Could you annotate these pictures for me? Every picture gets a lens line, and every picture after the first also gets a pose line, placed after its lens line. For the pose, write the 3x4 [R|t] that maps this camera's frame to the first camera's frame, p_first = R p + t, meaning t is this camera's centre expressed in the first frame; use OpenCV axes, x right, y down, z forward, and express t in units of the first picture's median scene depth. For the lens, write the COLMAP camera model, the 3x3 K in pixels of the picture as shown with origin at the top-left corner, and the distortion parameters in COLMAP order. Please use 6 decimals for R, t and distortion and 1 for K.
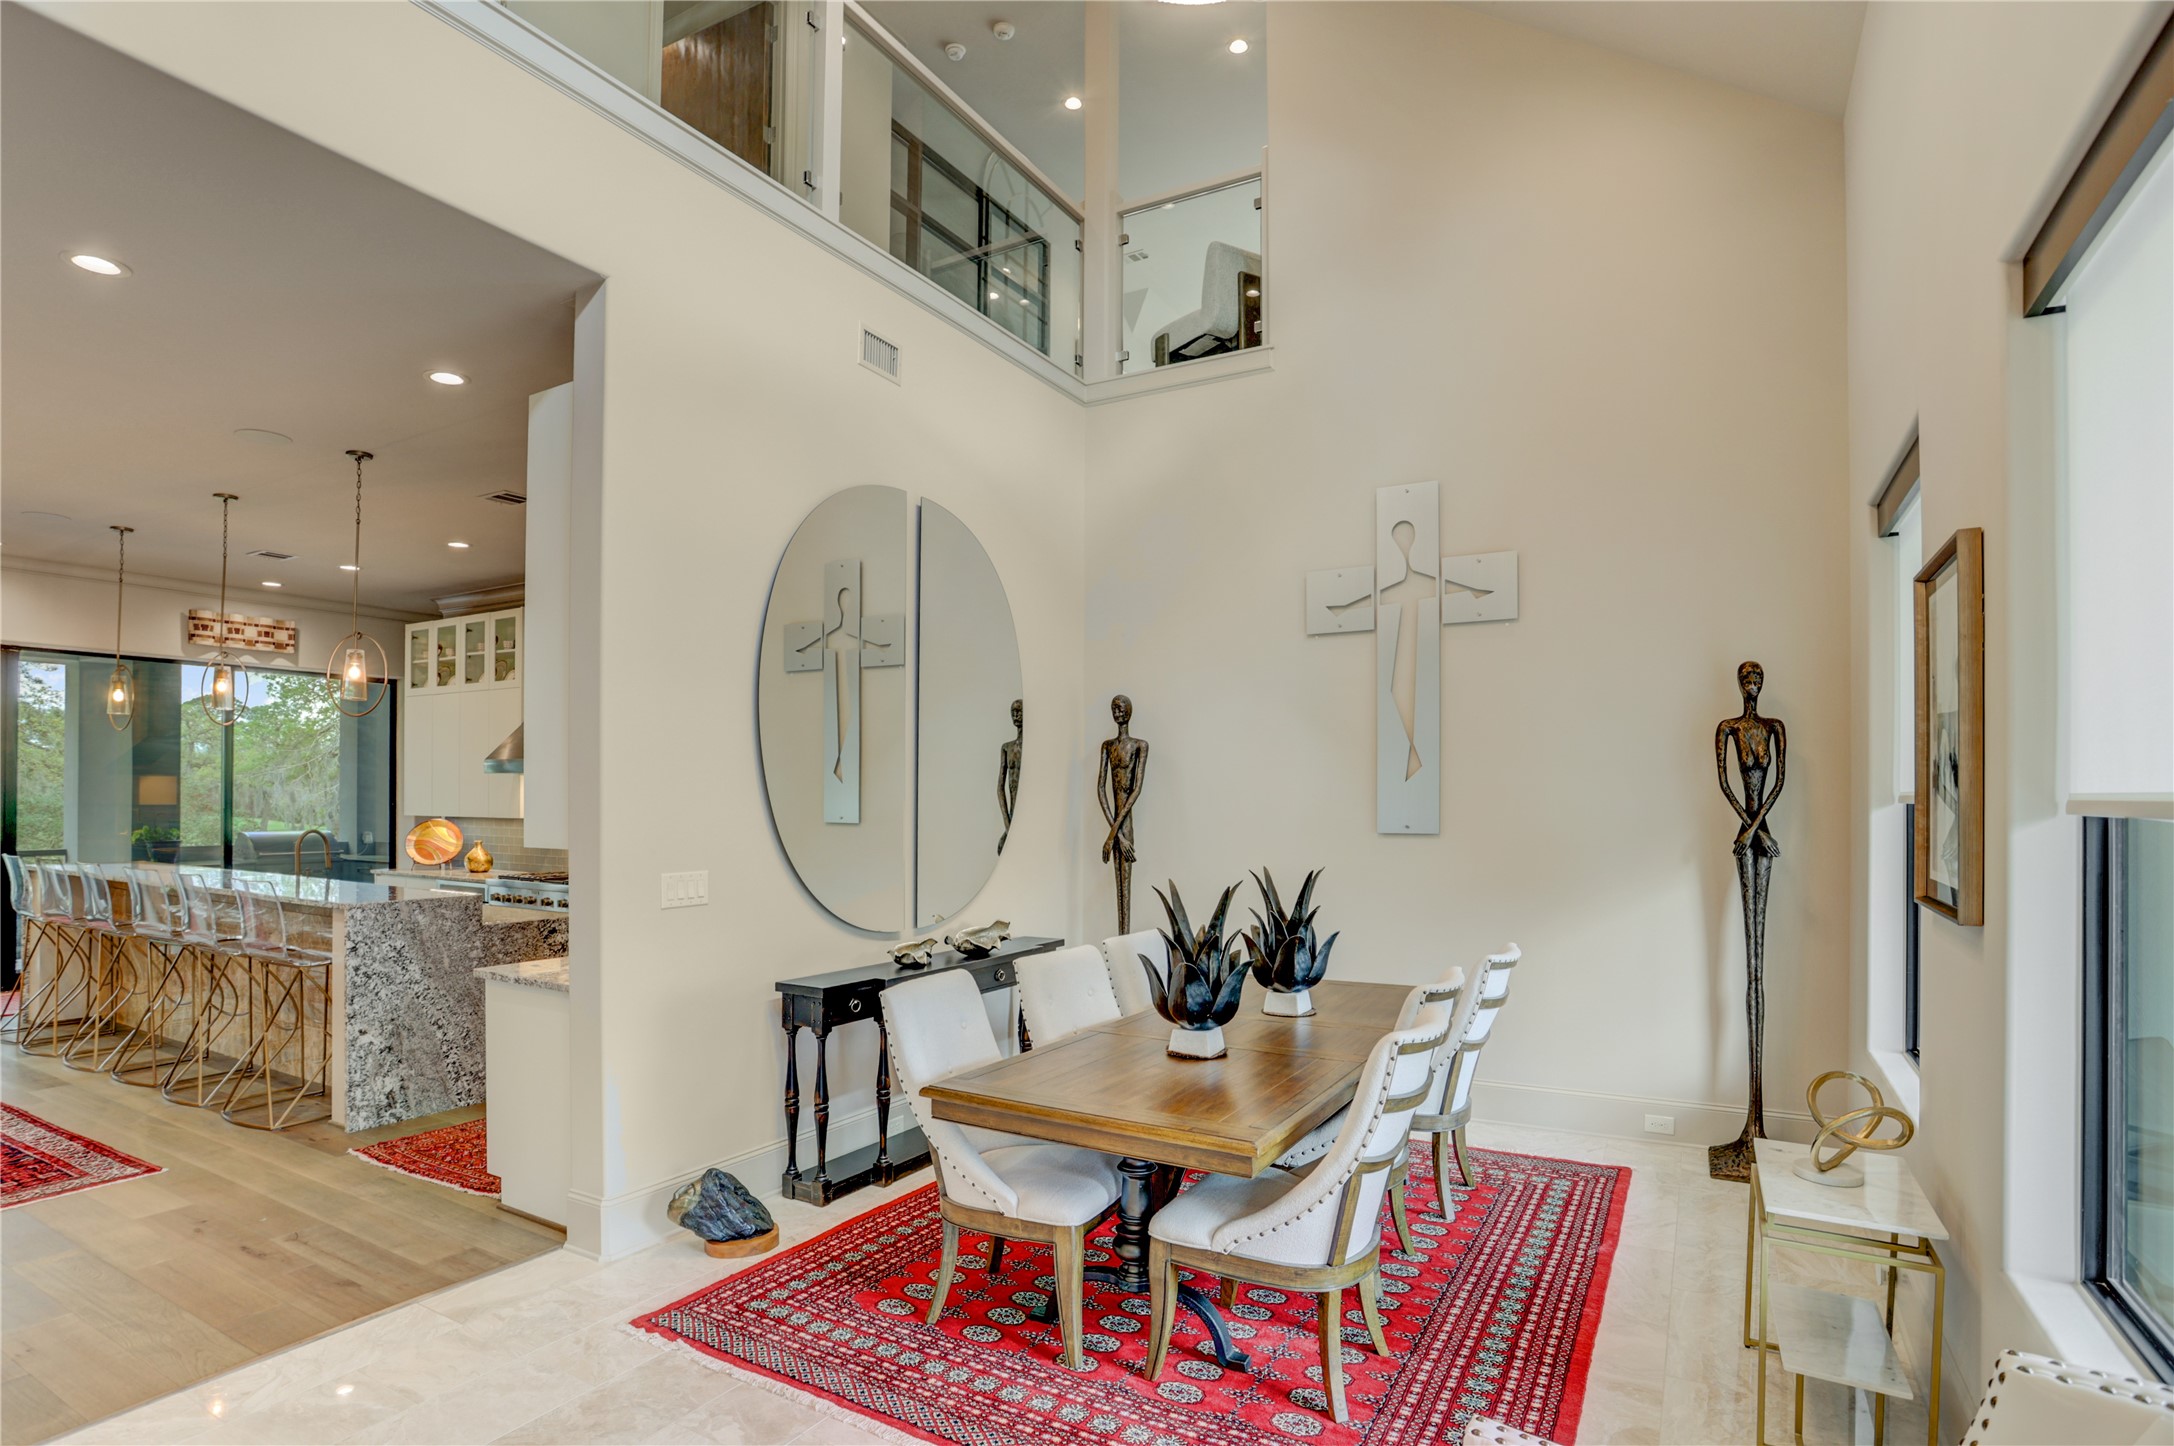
lens RADIAL K [[1112.8, 0, 1080.6], [0, 1112.8, 787.4], [0, 0, 1]] dist [-0.073717, 0.030221]
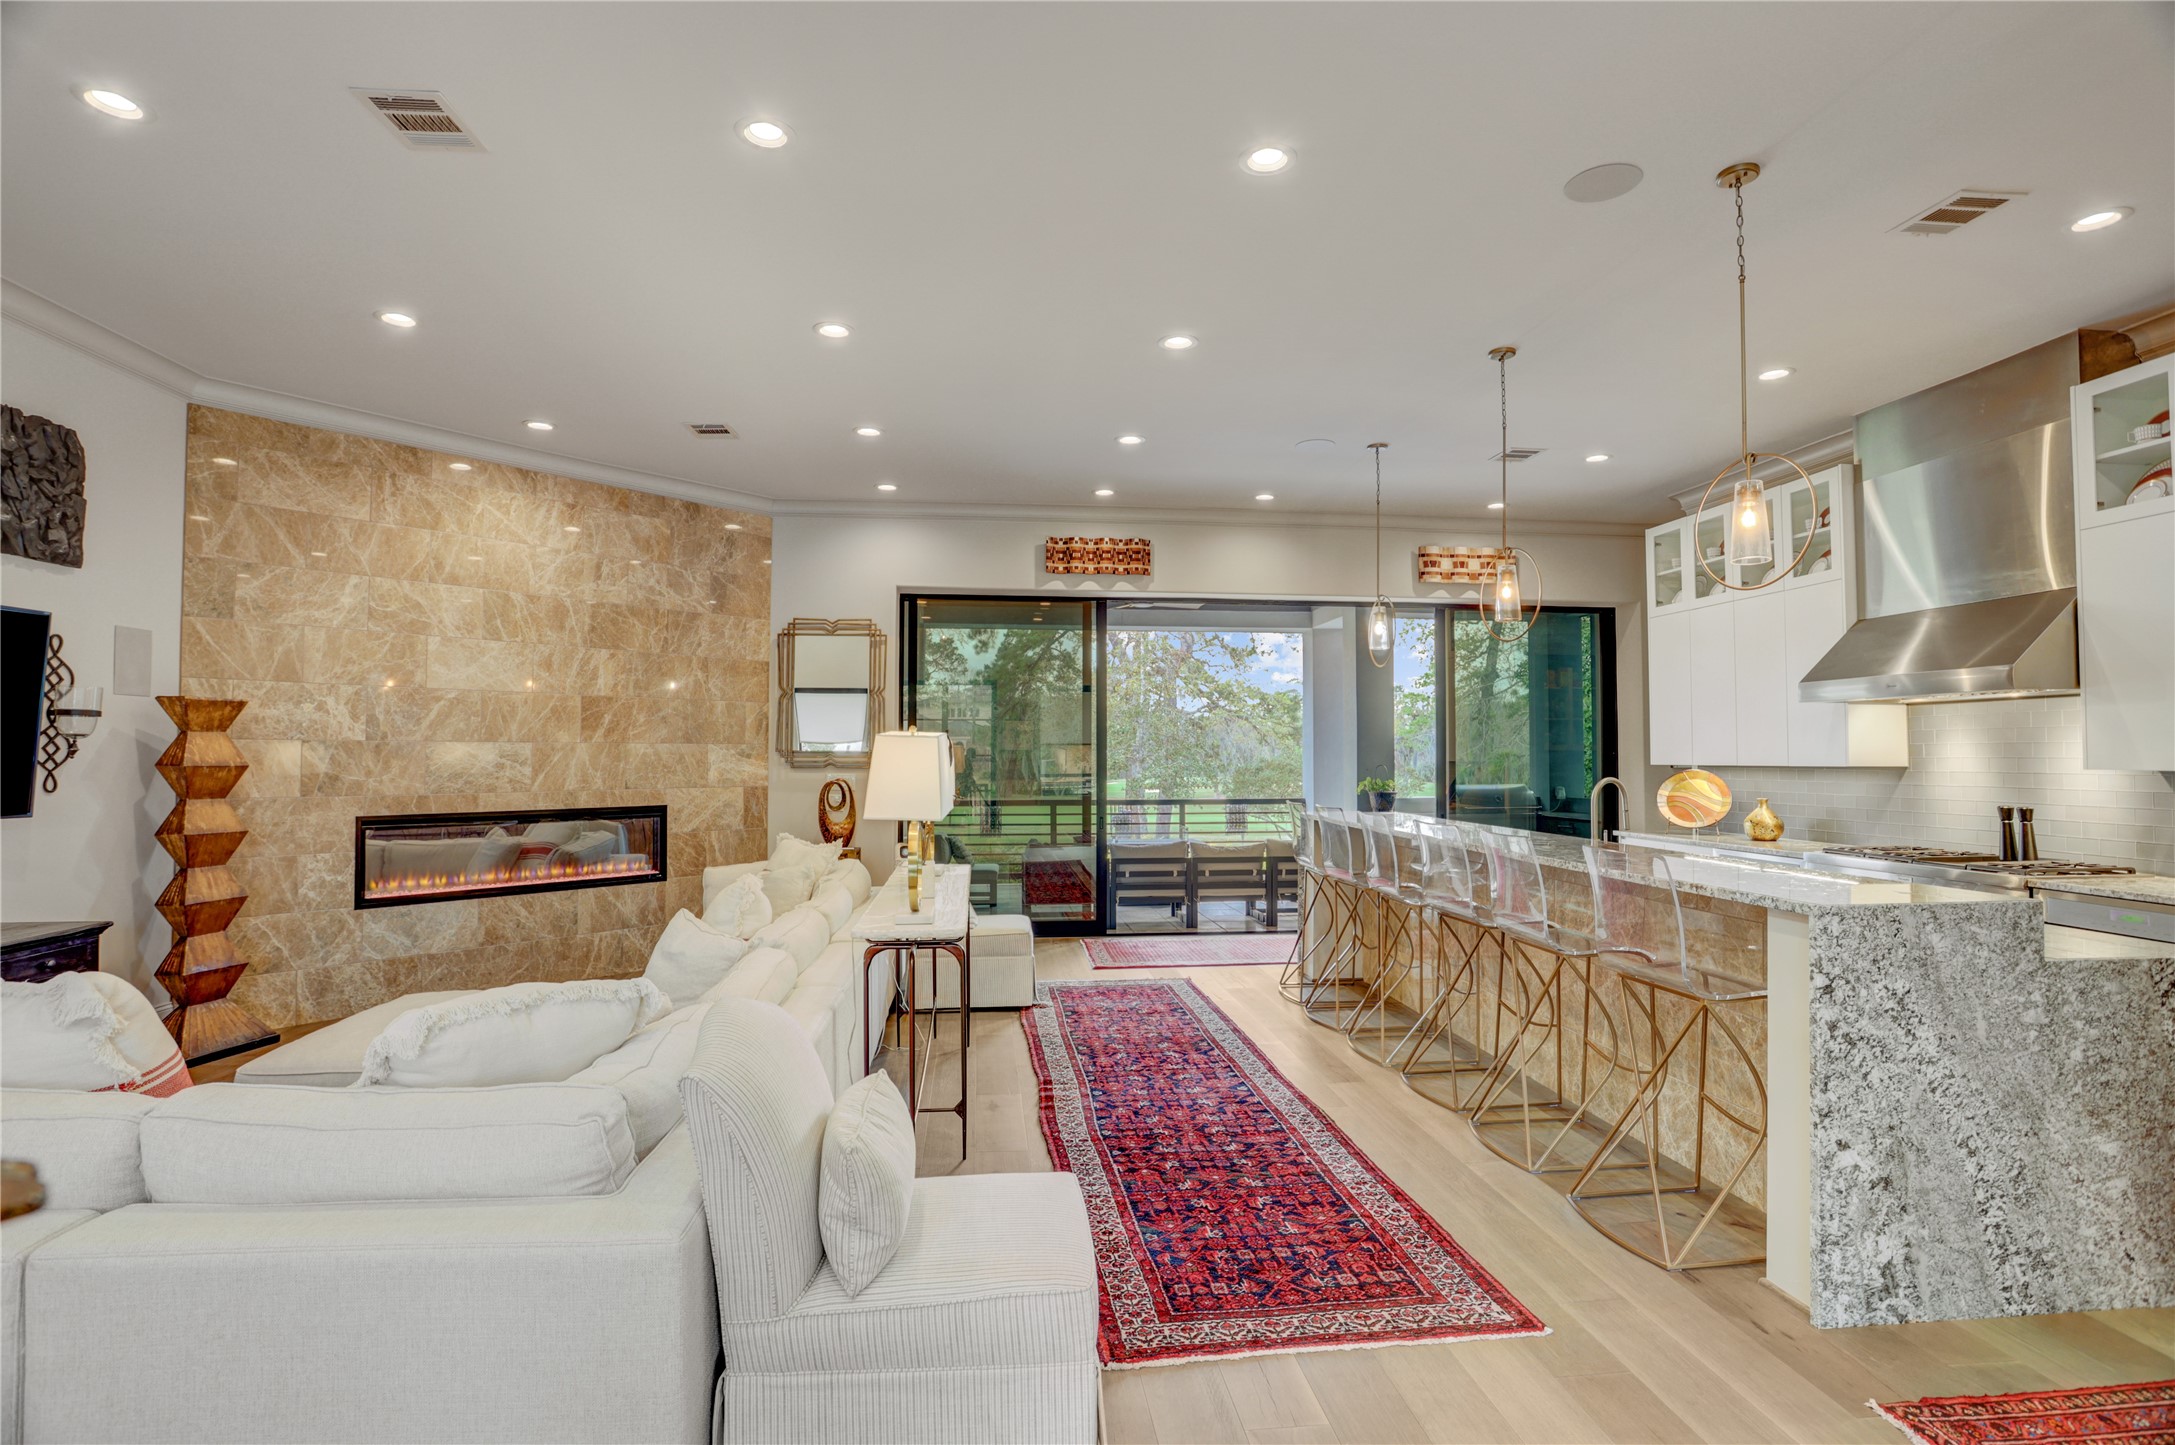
lens RADIAL K [[1052.7, 0, 1077.3], [0, 1052.7, 723.4], [0, 0, 1]] dist [-0.080222, 0.031292]
pose [[0.581427, -0.028958, -0.813083, -0.458223], [0.007598, 0.999516, -0.030165, 0.027542], [0.813563, 0.011360, 0.581366, 0.383065]]
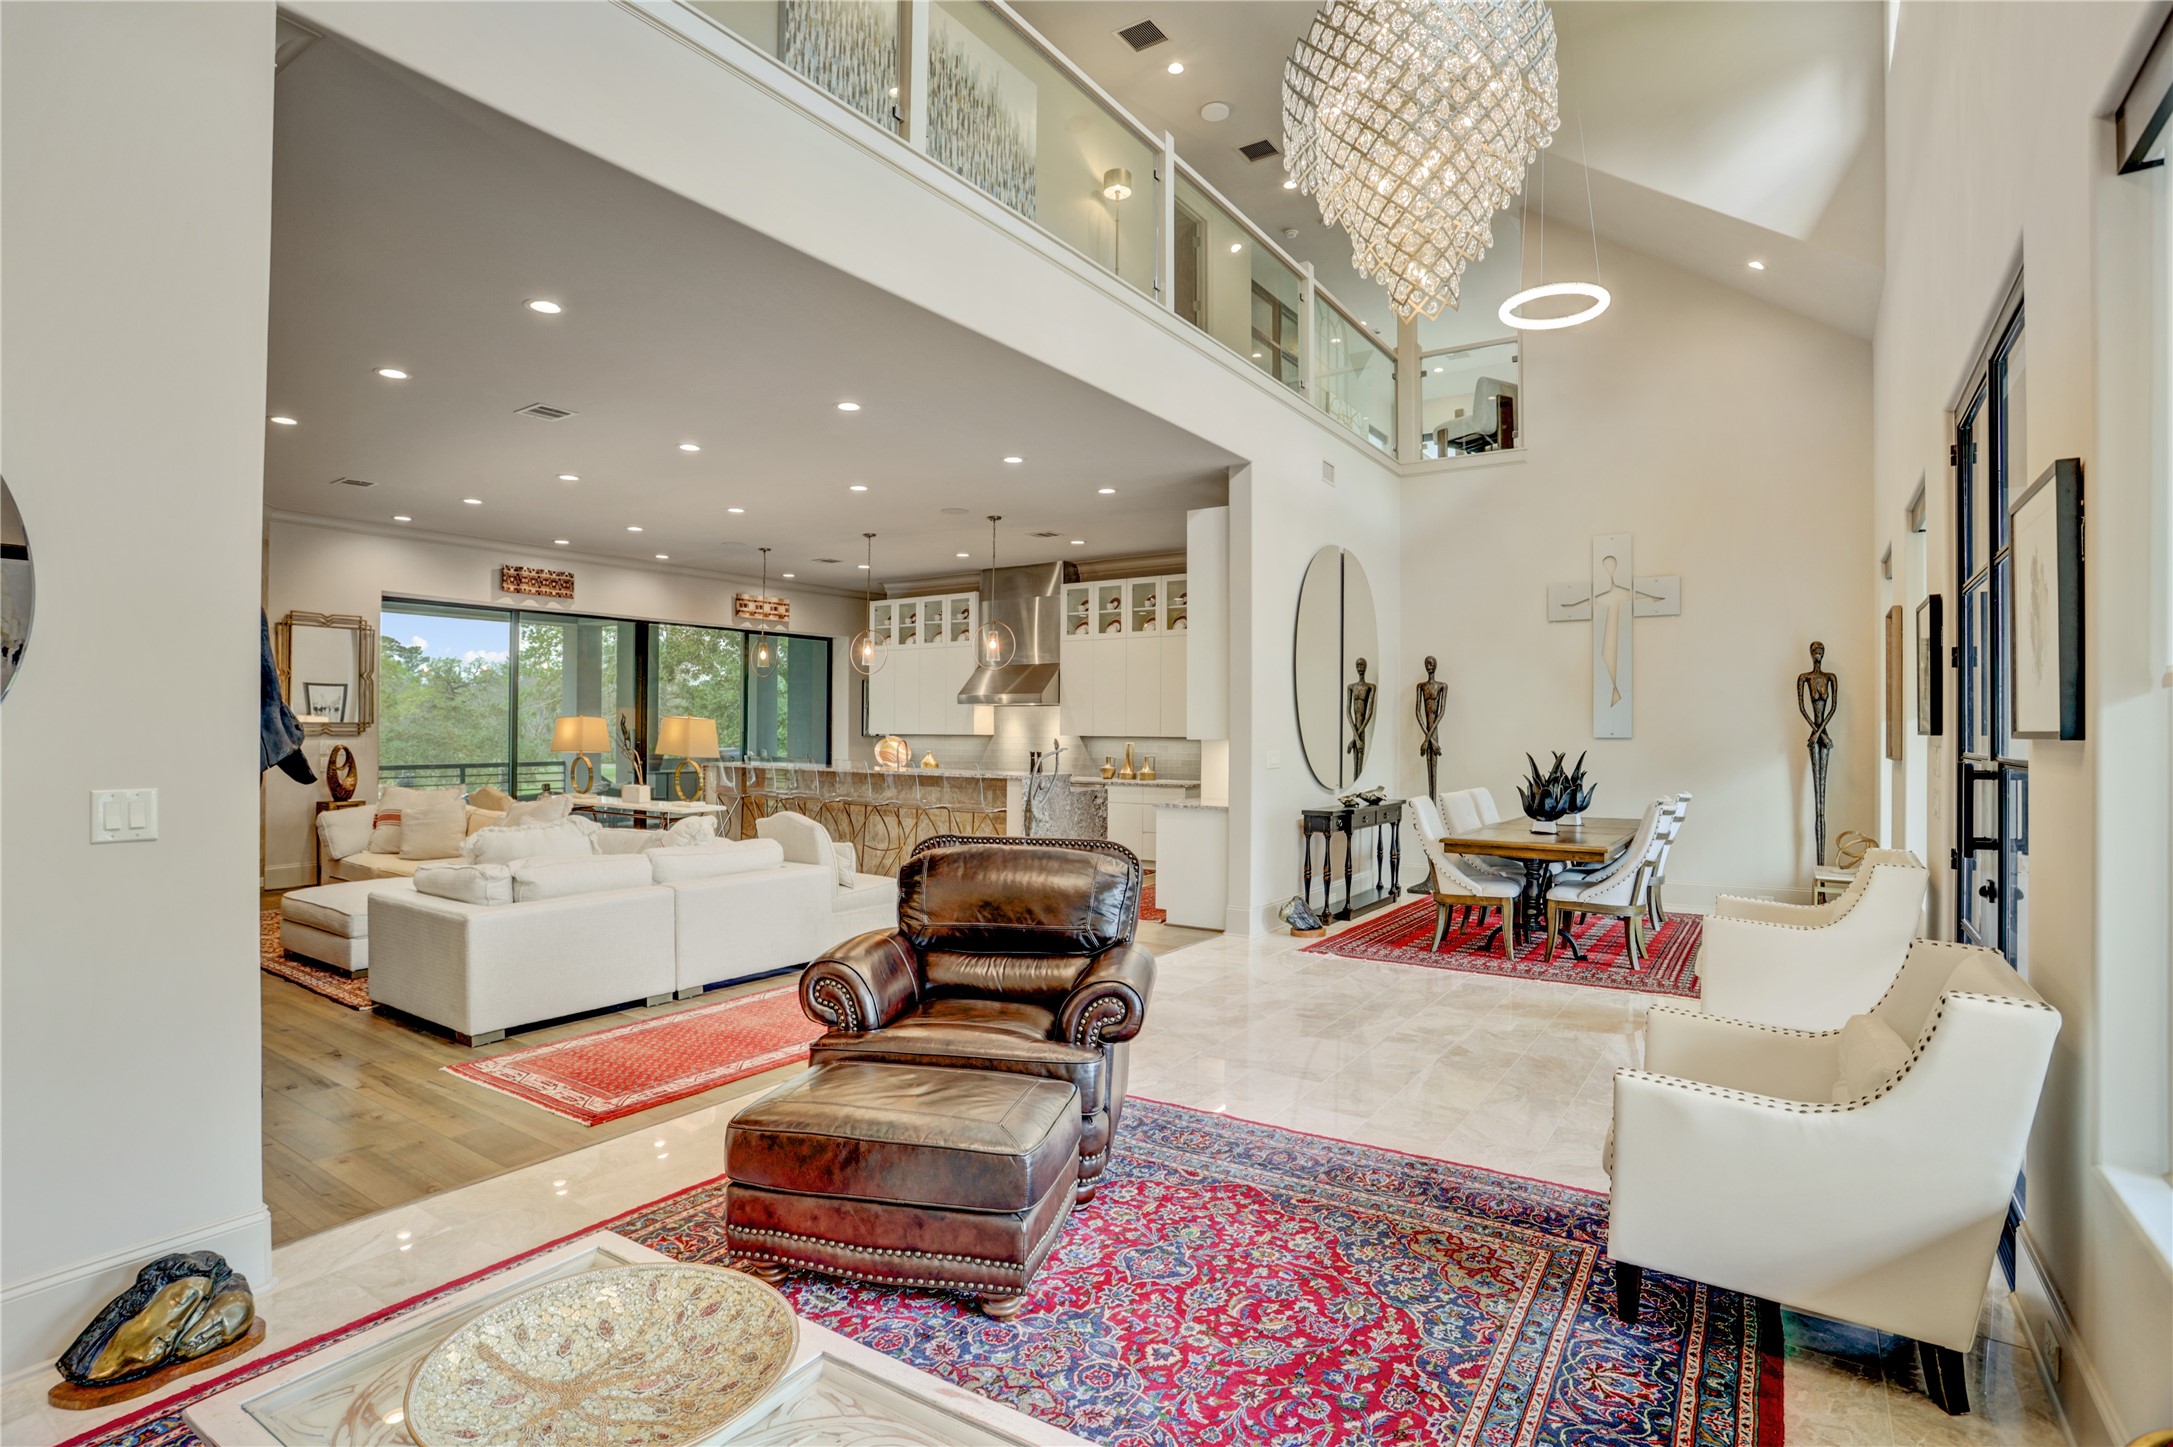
lens RADIAL K [[1078.2, 0, 1079.4], [0, 1078.2, 727.0], [0, 0, 1]] dist [-0.095449, 0.057919]
pose [[0.996837, 0.000990, -0.079467, -0.425707], [-0.000560, 0.999985, 0.005439, 0.016854], [0.079471, -0.005378, 0.996823, -0.749207]]
